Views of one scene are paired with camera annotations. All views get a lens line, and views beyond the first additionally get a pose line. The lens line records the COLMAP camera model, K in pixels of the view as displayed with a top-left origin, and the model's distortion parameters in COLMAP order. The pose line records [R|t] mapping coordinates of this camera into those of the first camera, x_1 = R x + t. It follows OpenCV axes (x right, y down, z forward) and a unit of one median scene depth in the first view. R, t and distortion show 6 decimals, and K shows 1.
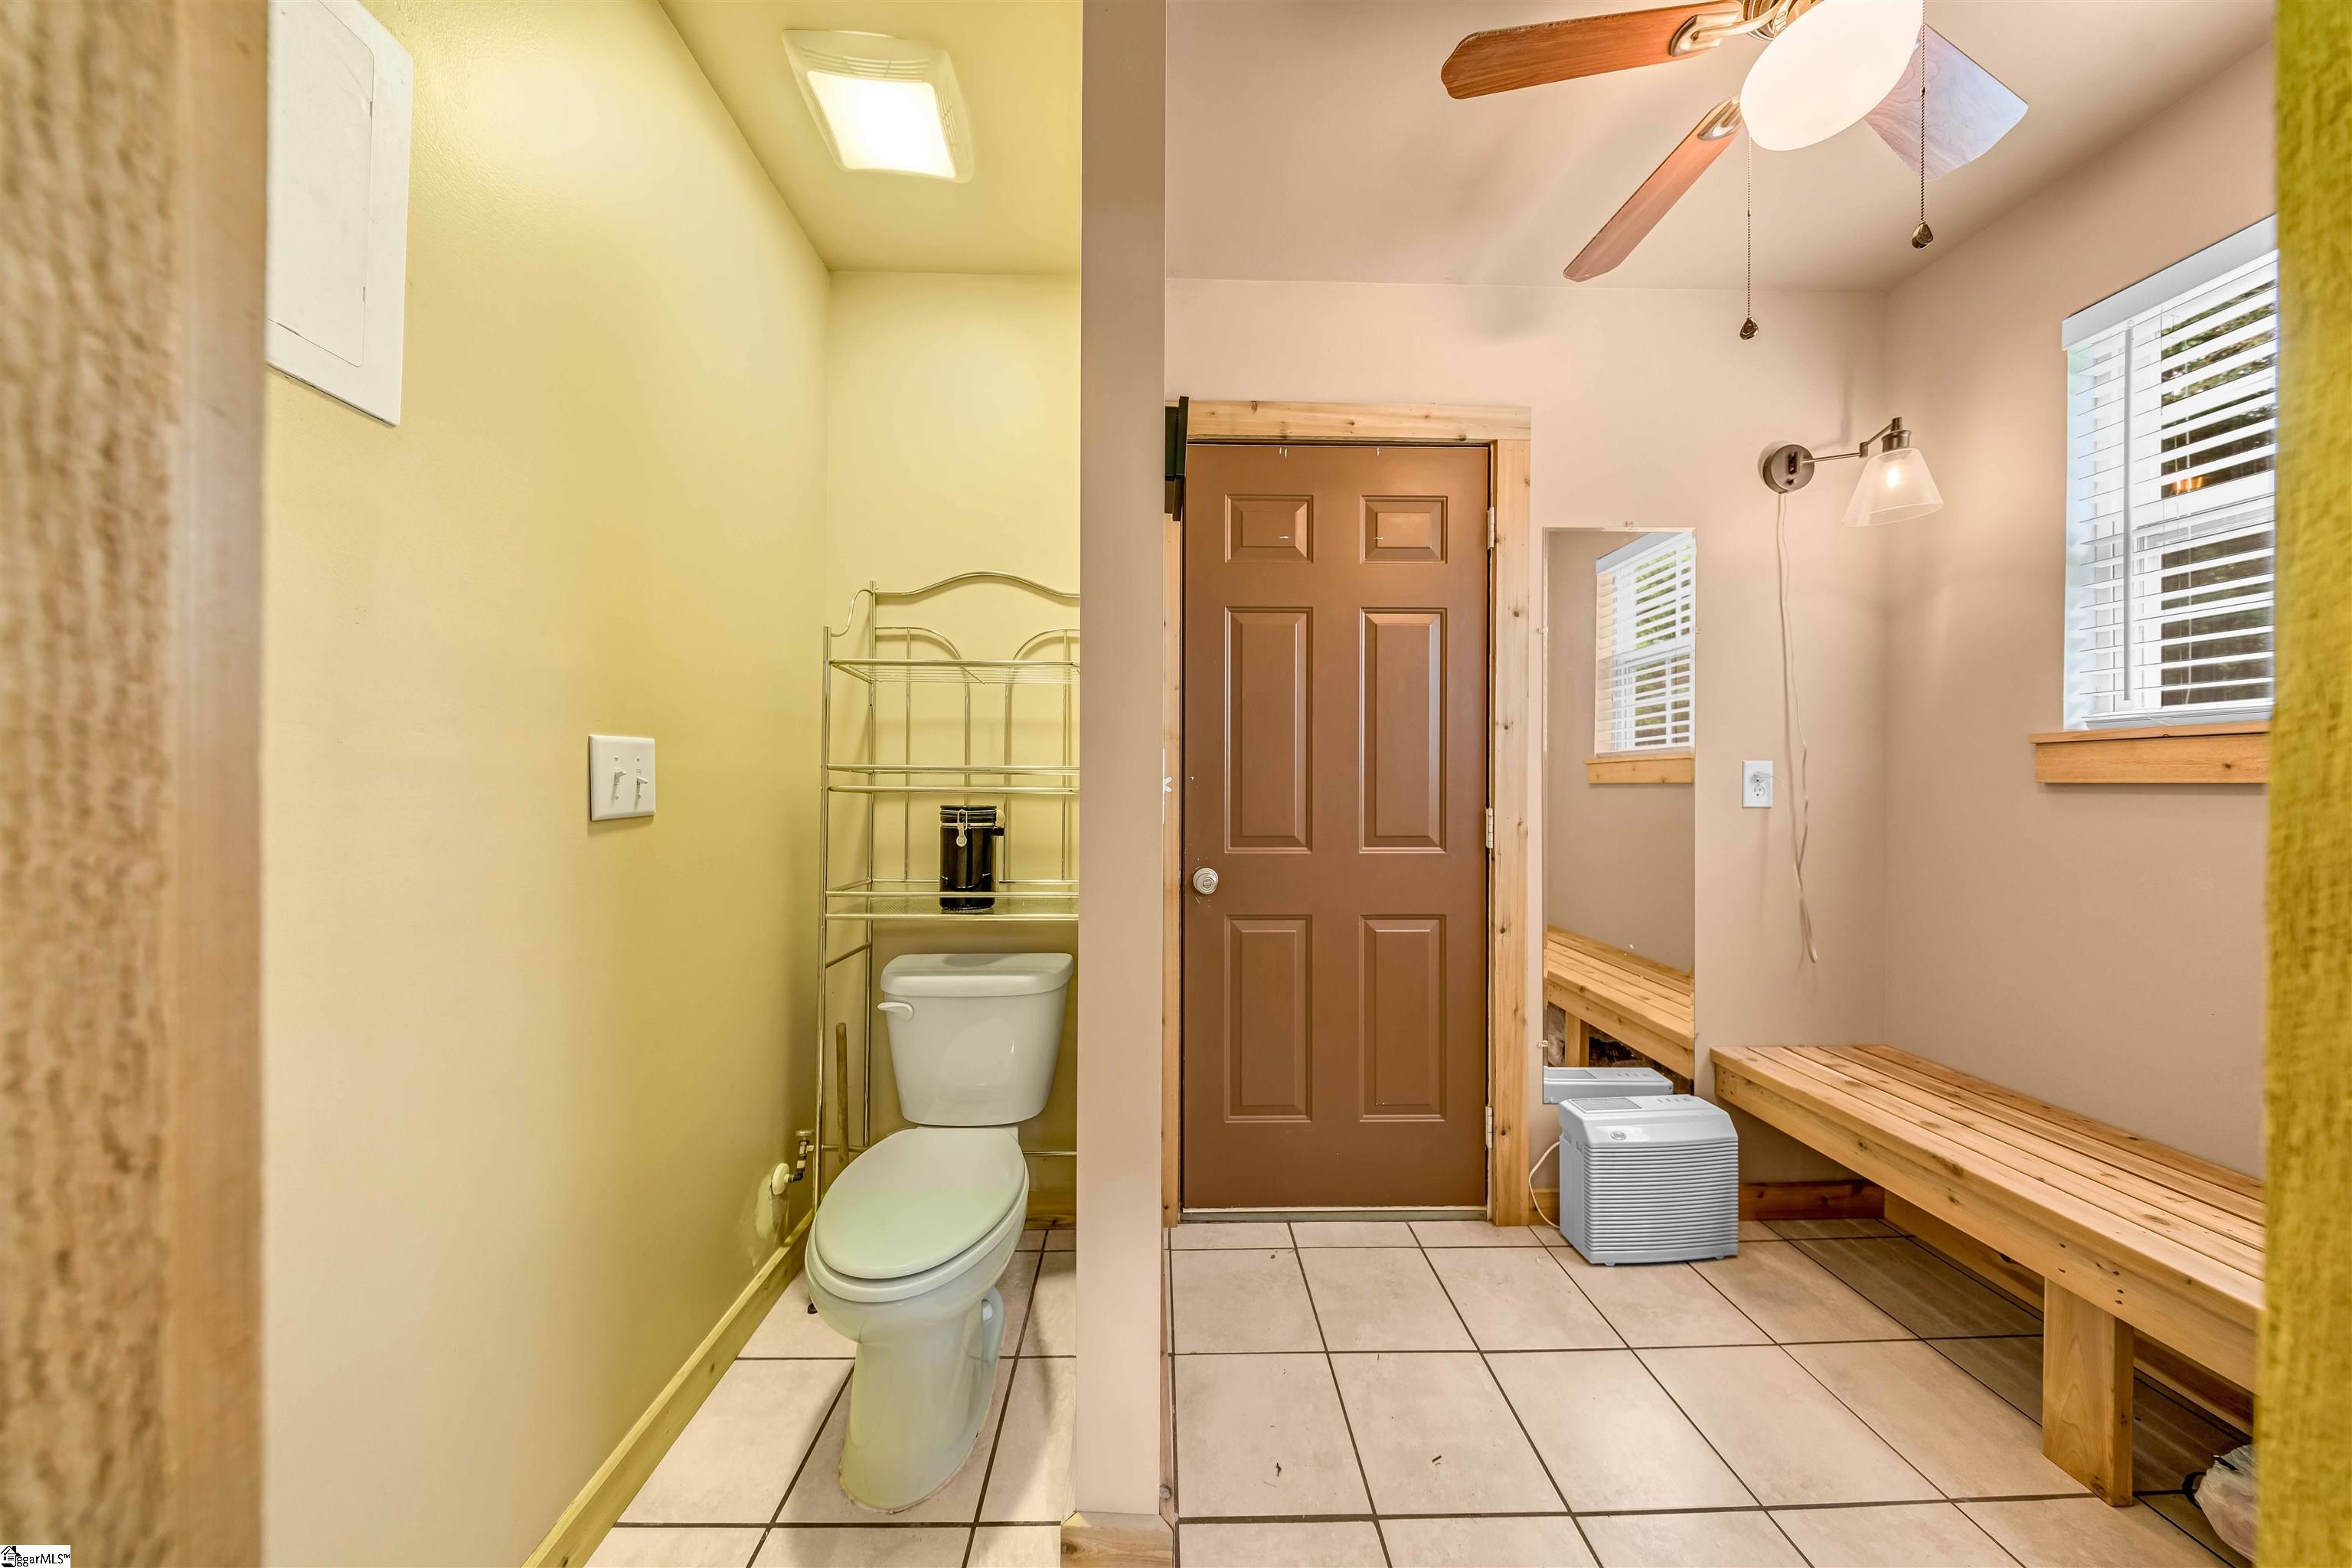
lens RADIAL K [[700.8, 0, 1161.4], [0, 700.8, 783.5], [0, 0, 1]] dist [0.002961, -0.001165]
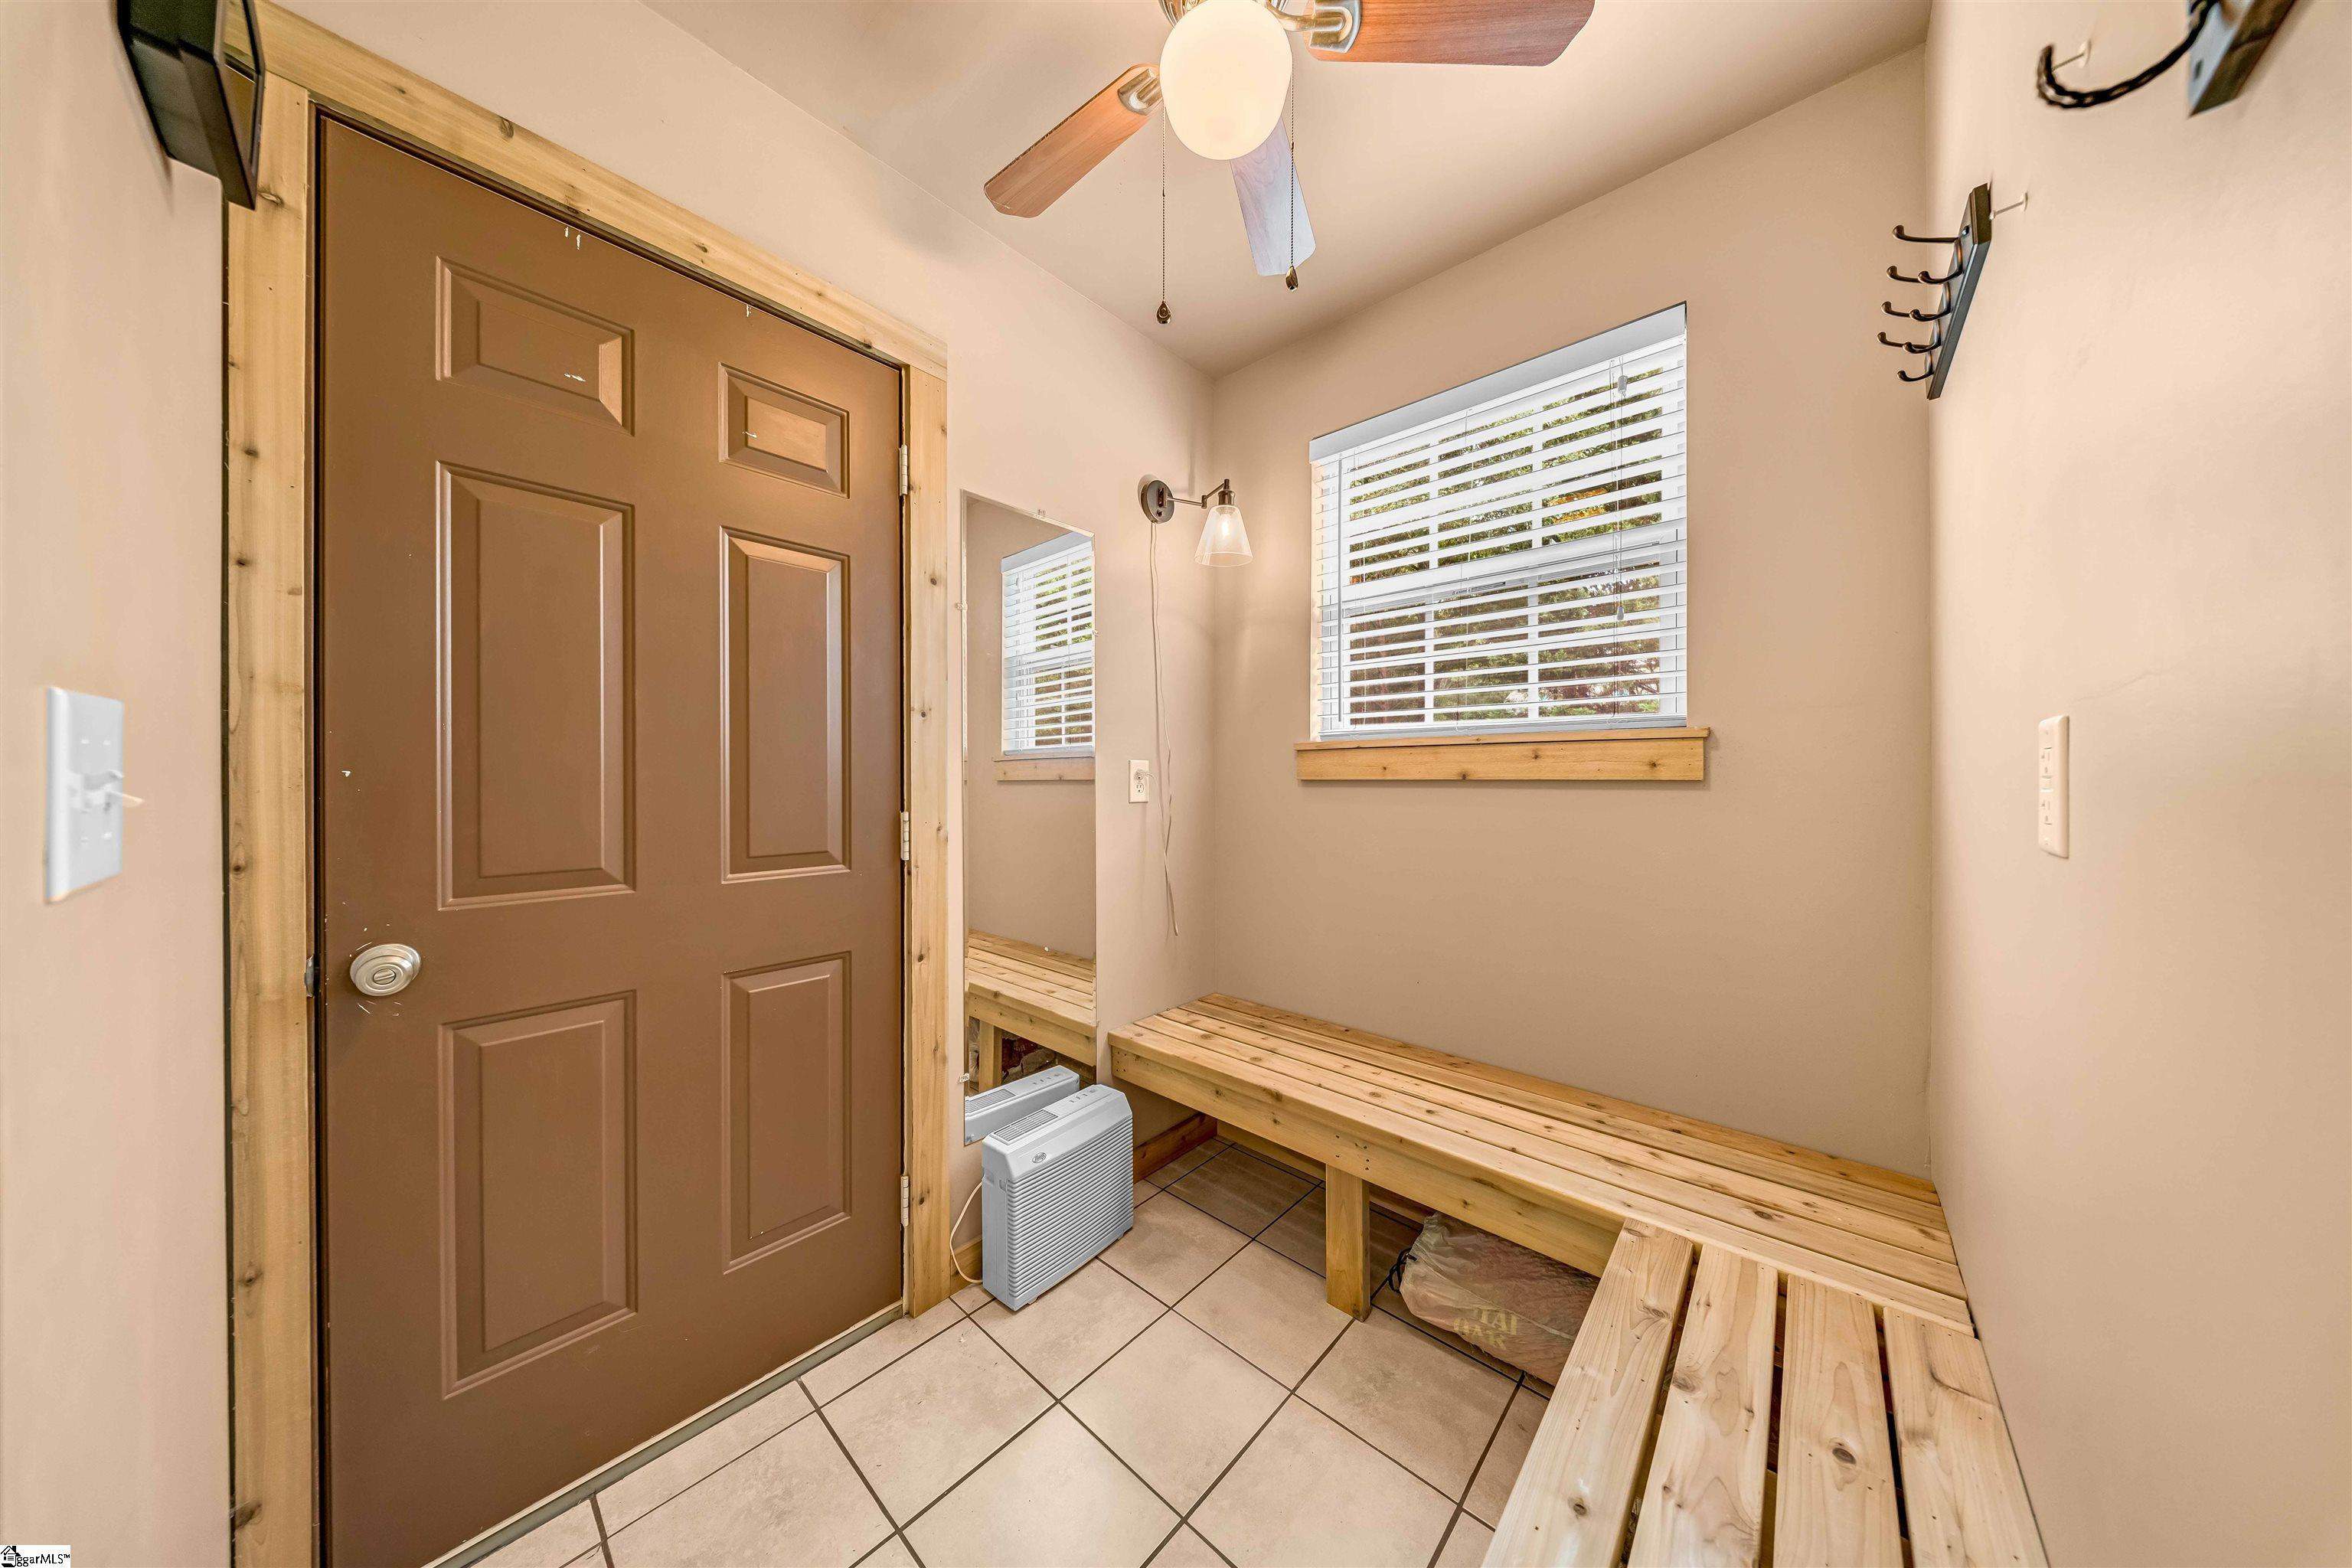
lens RADIAL K [[700.8, 0, 1175.5], [0, 700.8, 784.4], [0, 0, 1]] dist [0.002961, -0.001165]
pose [[0.682938, -0.006663, 0.730446, 0.087849], [0.002852, 0.999975, 0.006455, -0.001097], [-0.730471, -0.002325, 0.682940, 0.213209]]
